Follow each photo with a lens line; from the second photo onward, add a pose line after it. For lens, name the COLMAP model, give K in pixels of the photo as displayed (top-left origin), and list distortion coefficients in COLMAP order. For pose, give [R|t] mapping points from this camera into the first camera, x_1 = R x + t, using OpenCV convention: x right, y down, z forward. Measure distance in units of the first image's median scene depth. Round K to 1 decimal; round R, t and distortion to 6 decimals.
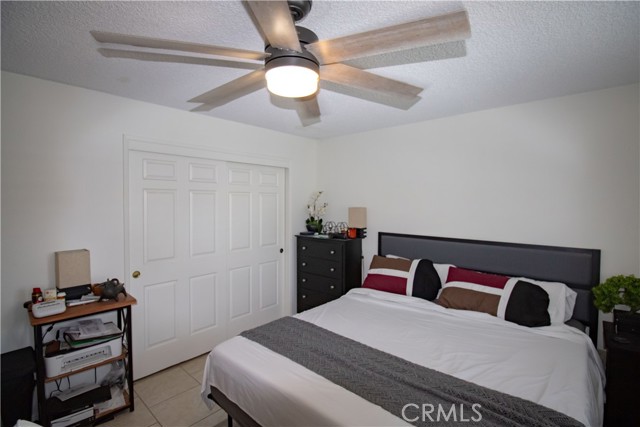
lens RADIAL K [[298.9, 0, 321.8], [0, 298.9, 209.6], [0, 0, 1]] dist [0.002803, 0.000334]
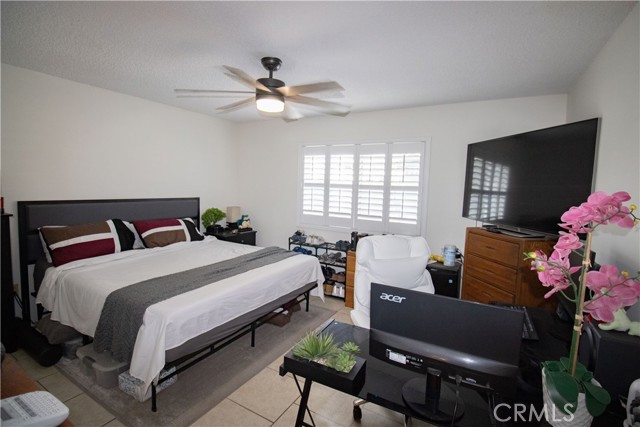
lens RADIAL K [[298.9, 0, 321.8], [0, 298.9, 209.6], [0, 0, 1]] dist [0.002803, 0.000334]
pose [[-0.218344, -0.079107, 0.972660, -1.166351], [-0.005037, 0.996787, 0.079938, 0.051821], [-0.975859, 0.012555, -0.218041, 0.641407]]
